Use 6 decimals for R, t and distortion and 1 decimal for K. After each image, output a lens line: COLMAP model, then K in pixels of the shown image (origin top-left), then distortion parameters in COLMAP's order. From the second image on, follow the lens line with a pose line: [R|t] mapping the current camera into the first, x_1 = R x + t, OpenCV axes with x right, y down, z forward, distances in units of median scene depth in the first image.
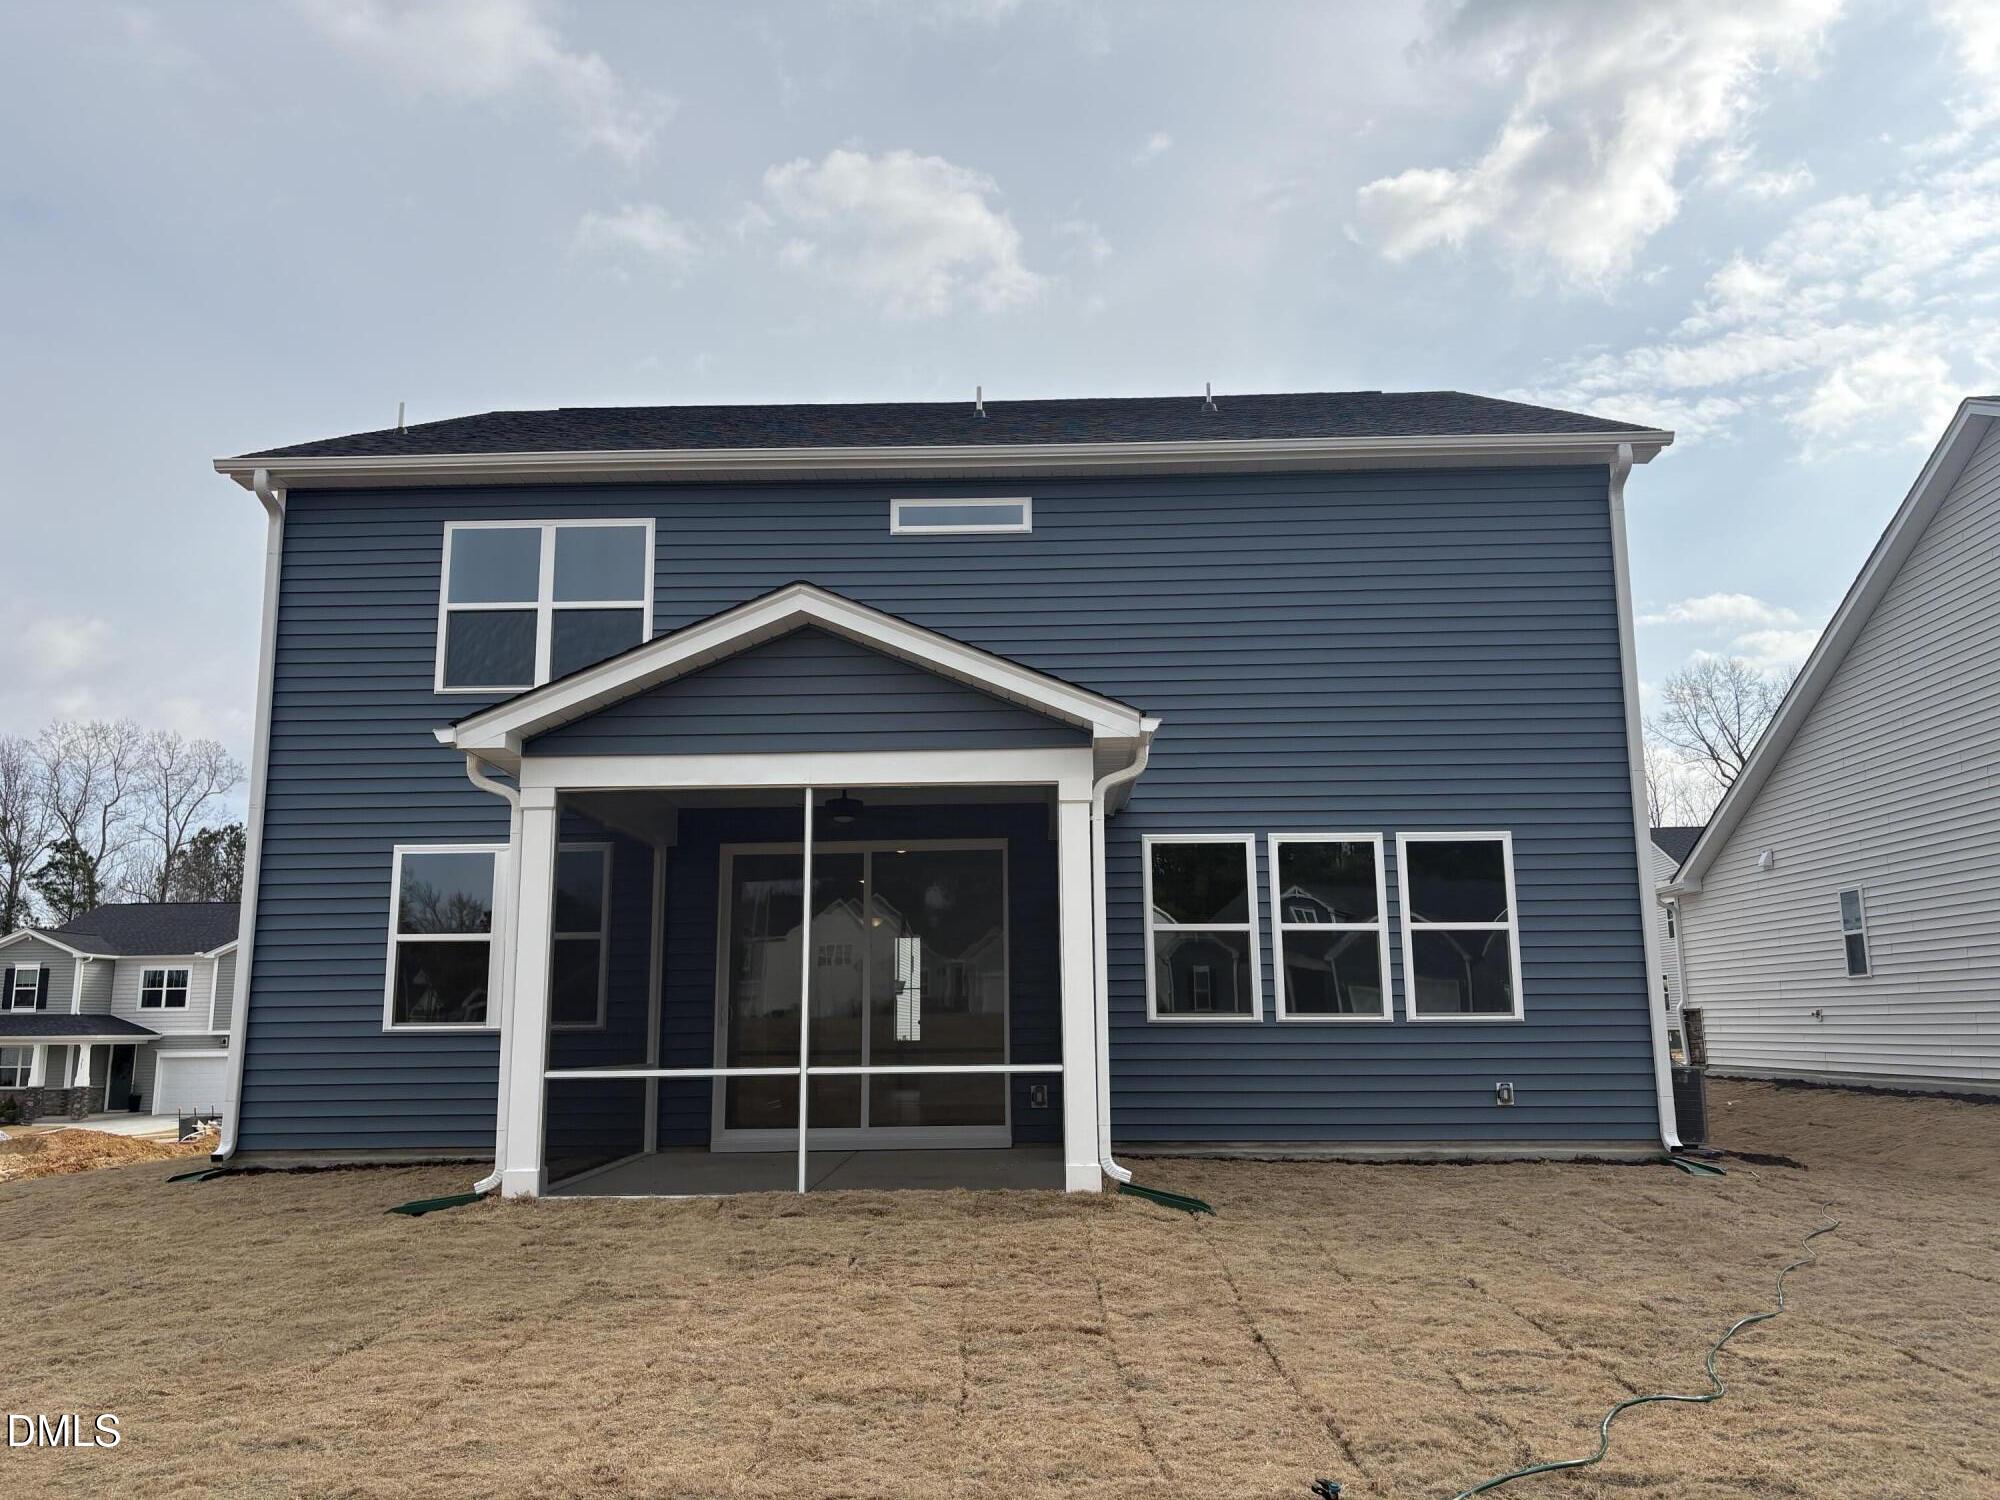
lens RADIAL K [[1569.6, 0, 1003.9], [0, 1569.6, 709.0], [0, 0, 1]] dist [0.008602, 0.000961]
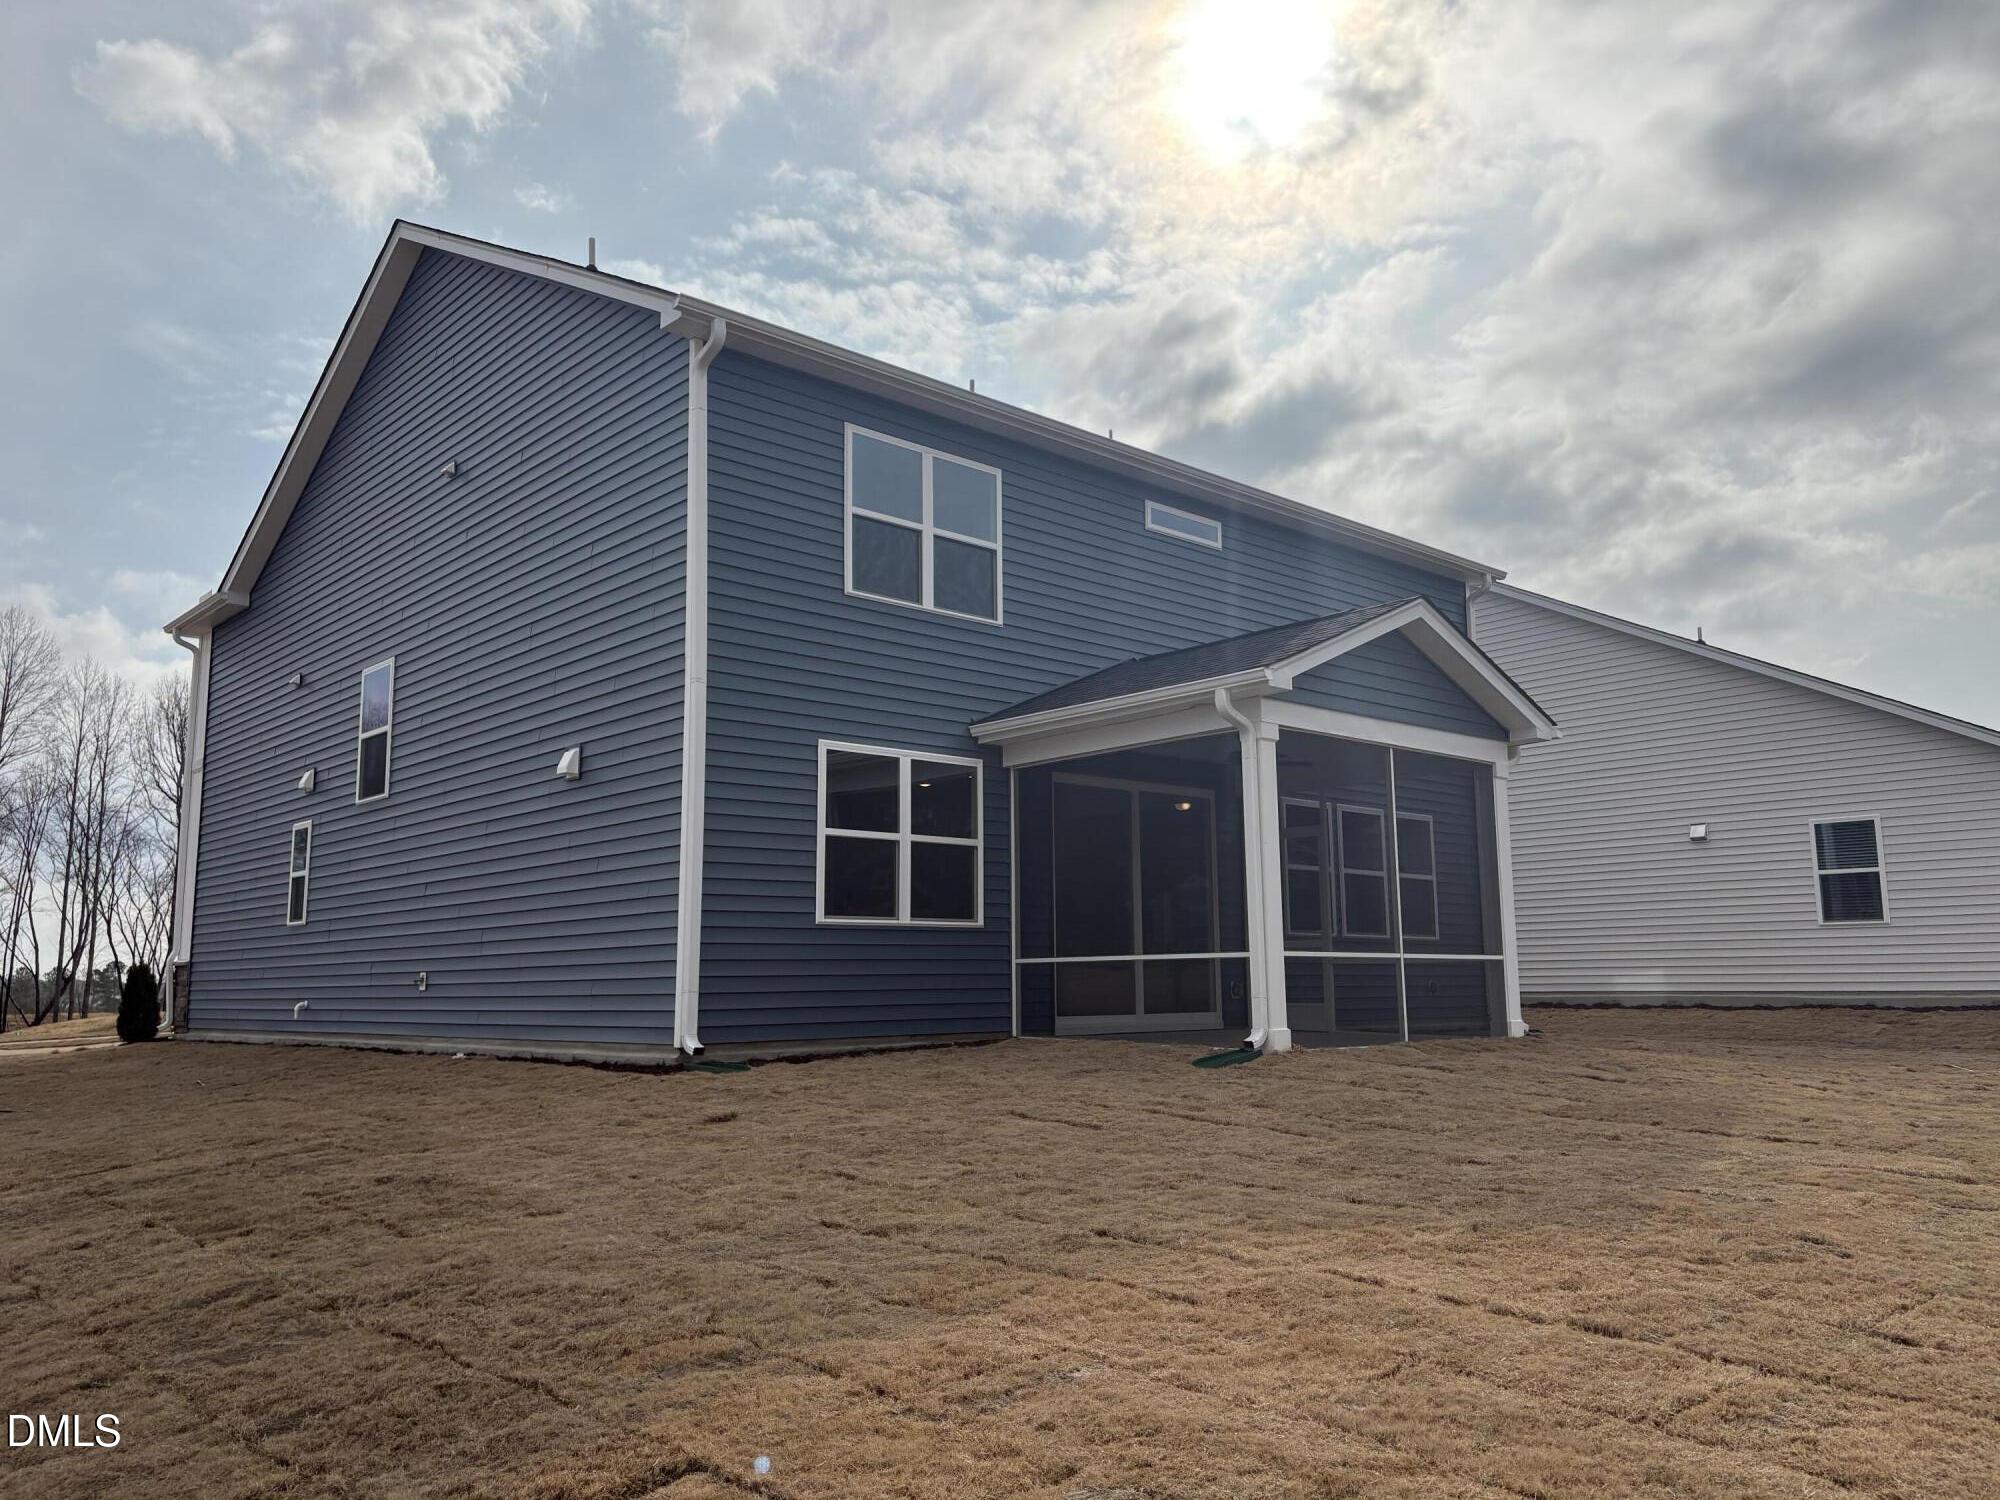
lens RADIAL K [[1503.9, 0, 1000.0], [0, 1503.9, 750.0], [0, 0, 1]] dist [0.098007, -0.198778]
pose [[0.725798, 0.107918, 0.679390, -0.975182], [-0.138263, 0.990349, -0.009604, 0.088289], [-0.673869, -0.086964, 0.733715, 0.223346]]
